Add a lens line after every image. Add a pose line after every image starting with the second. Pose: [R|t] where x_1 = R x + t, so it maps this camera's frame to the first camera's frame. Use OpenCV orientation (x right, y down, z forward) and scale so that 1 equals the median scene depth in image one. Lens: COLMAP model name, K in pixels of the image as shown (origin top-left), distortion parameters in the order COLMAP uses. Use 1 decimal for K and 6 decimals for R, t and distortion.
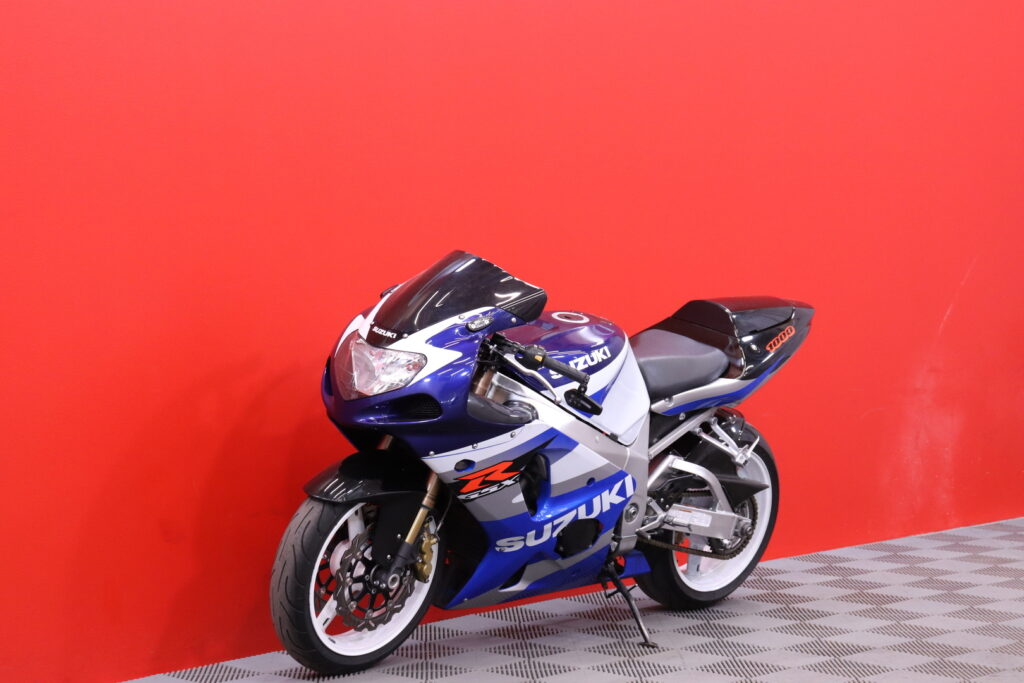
lens RADIAL K [[2165.5, 0, 512.0], [0, 2165.5, 341.5], [0, 0, 1]] dist [0.181404, -0.242717]
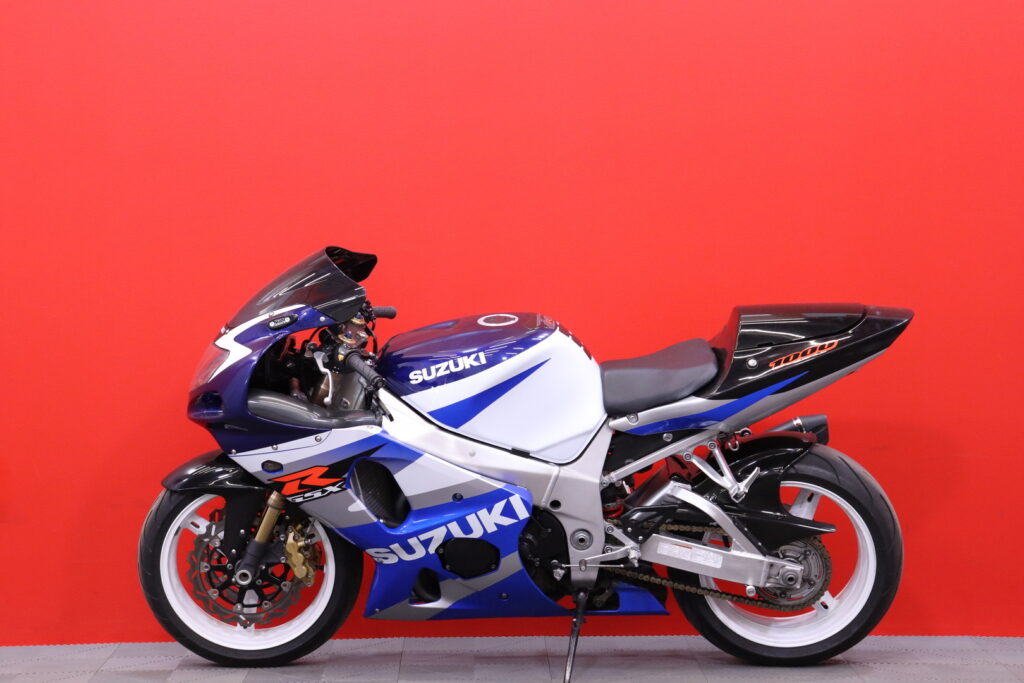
lens RADIAL K [[2165.5, 0, 512.0], [0, 2165.5, 341.5], [0, 0, 1]] dist [0.181404, -0.242717]
pose [[0.692247, 0.030701, -0.721008, 0.720346], [-0.031296, 0.999432, 0.012510, -0.014272], [0.720982, 0.013905, 0.692814, 0.376890]]
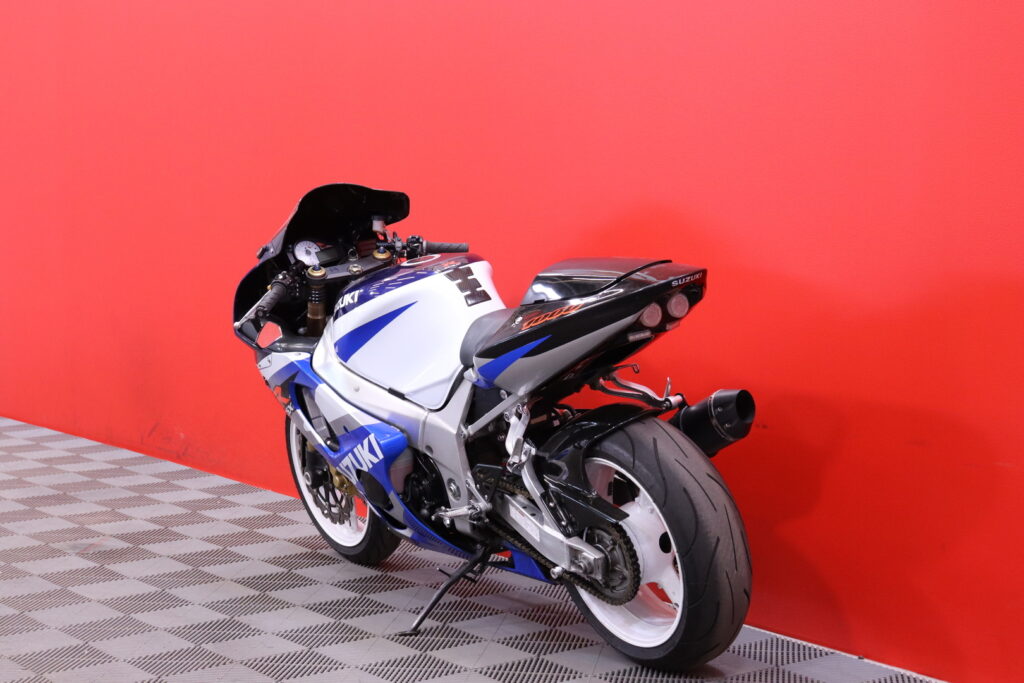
lens RADIAL K [[1908.9, 0, 512.0], [0, 1908.9, 341.5], [0, 0, 1]] dist [-0.027556, -0.021777]
pose [[-0.187670, 0.098865, -0.977244, 0.842361], [-0.044717, 0.993030, 0.109049, -0.068998], [0.981214, 0.064164, -0.181941, 1.227139]]
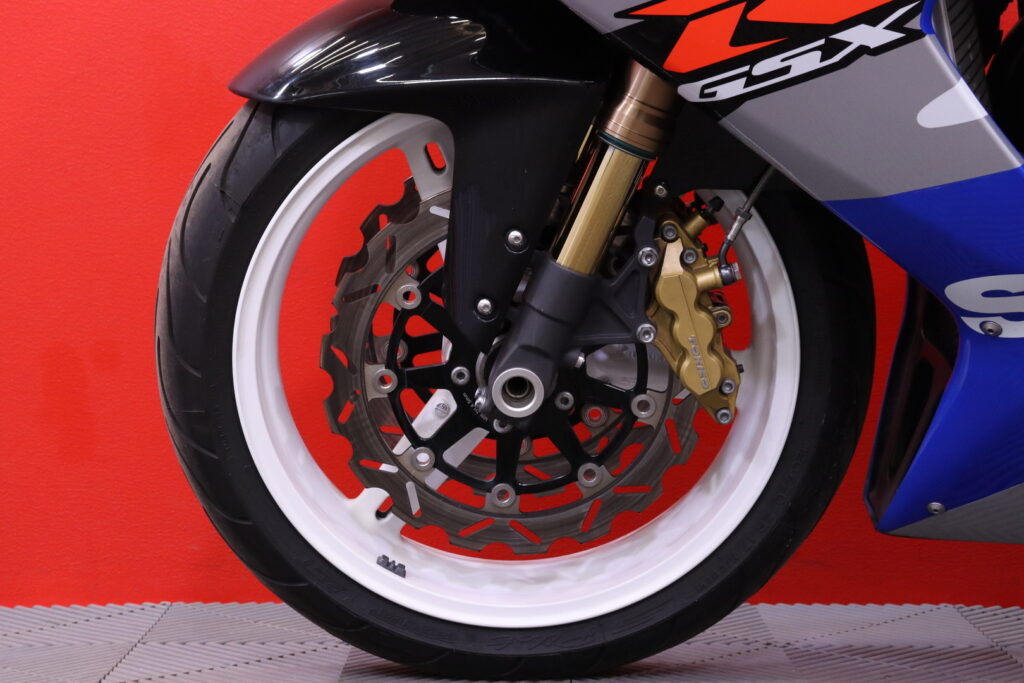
lens RADIAL K [[2069.9, 0, 512.0], [0, 2069.9, 341.5], [0, 0, 1]] dist [0.095104, 0.190429]
pose [[0.648256, 0.038303, -0.760458, 0.151821], [-0.019087, 0.999238, 0.034058, 0.090123], [0.761183, -0.007563, 0.648493, 0.784143]]
